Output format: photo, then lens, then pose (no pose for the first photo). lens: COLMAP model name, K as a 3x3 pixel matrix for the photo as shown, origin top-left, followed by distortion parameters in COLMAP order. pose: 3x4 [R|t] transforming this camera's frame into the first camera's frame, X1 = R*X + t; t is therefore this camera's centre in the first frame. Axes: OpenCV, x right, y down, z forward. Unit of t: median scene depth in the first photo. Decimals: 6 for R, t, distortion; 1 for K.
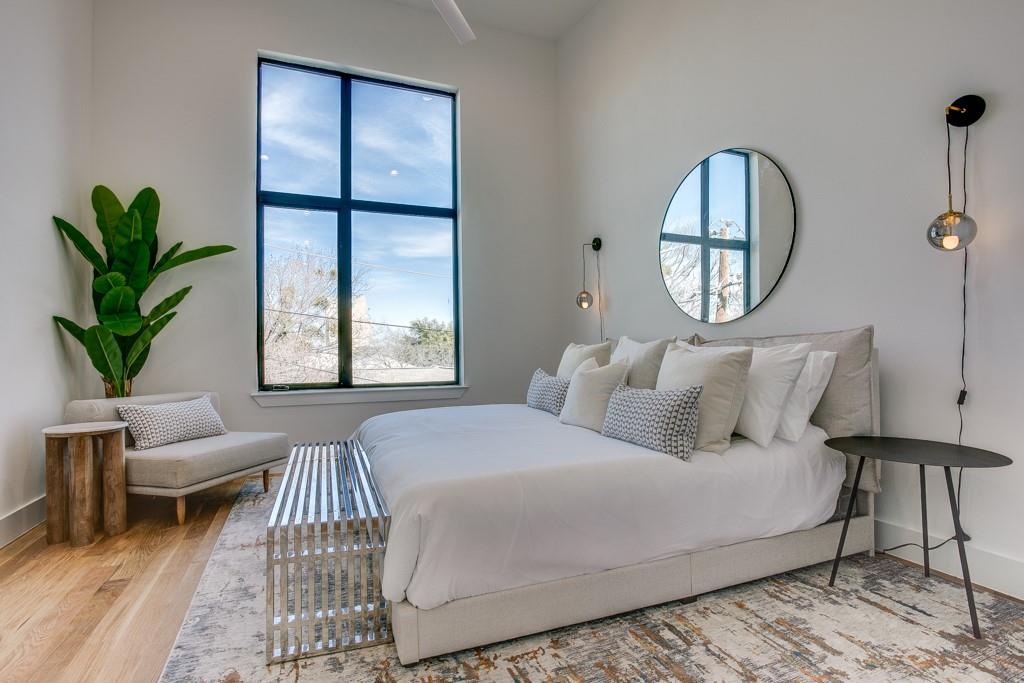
lens RADIAL K [[519.7, 0, 507.9], [0, 519.7, 347.8], [0, 0, 1]] dist [0.000365, 0.000212]
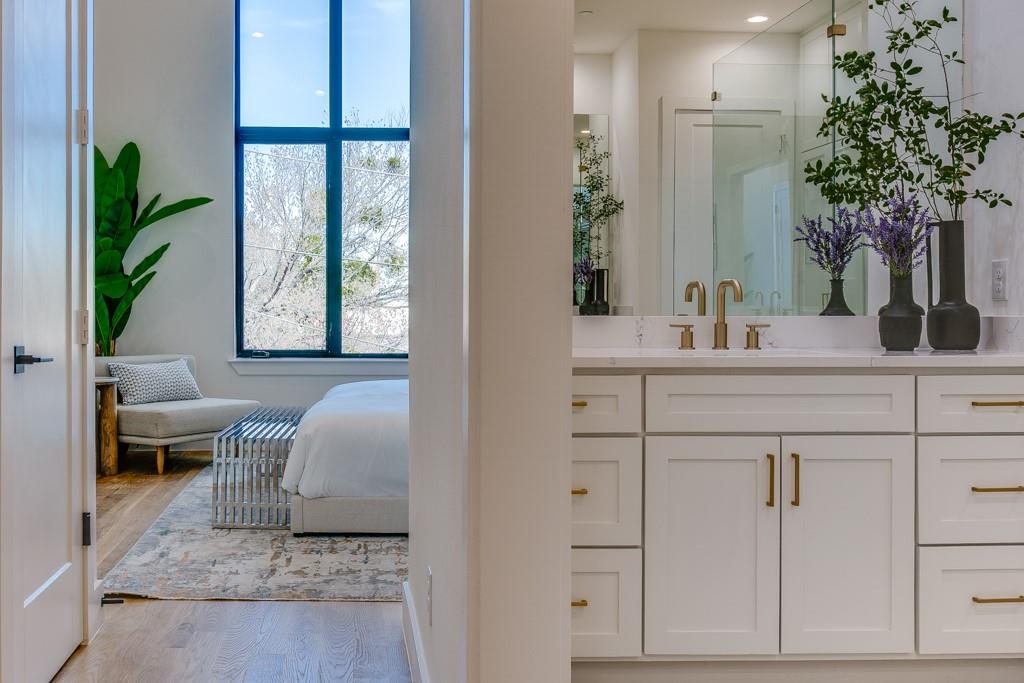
lens RADIAL K [[1138.8, 0, 462.9], [0, 1138.8, 344.0], [0, 0, 1]] dist [0.014738, 0.006078]
pose [[0.956404, 0.027242, -0.290775, 0.532237], [-0.013942, 0.998764, 0.047713, -0.043037], [0.291715, -0.041579, 0.955601, -0.870392]]
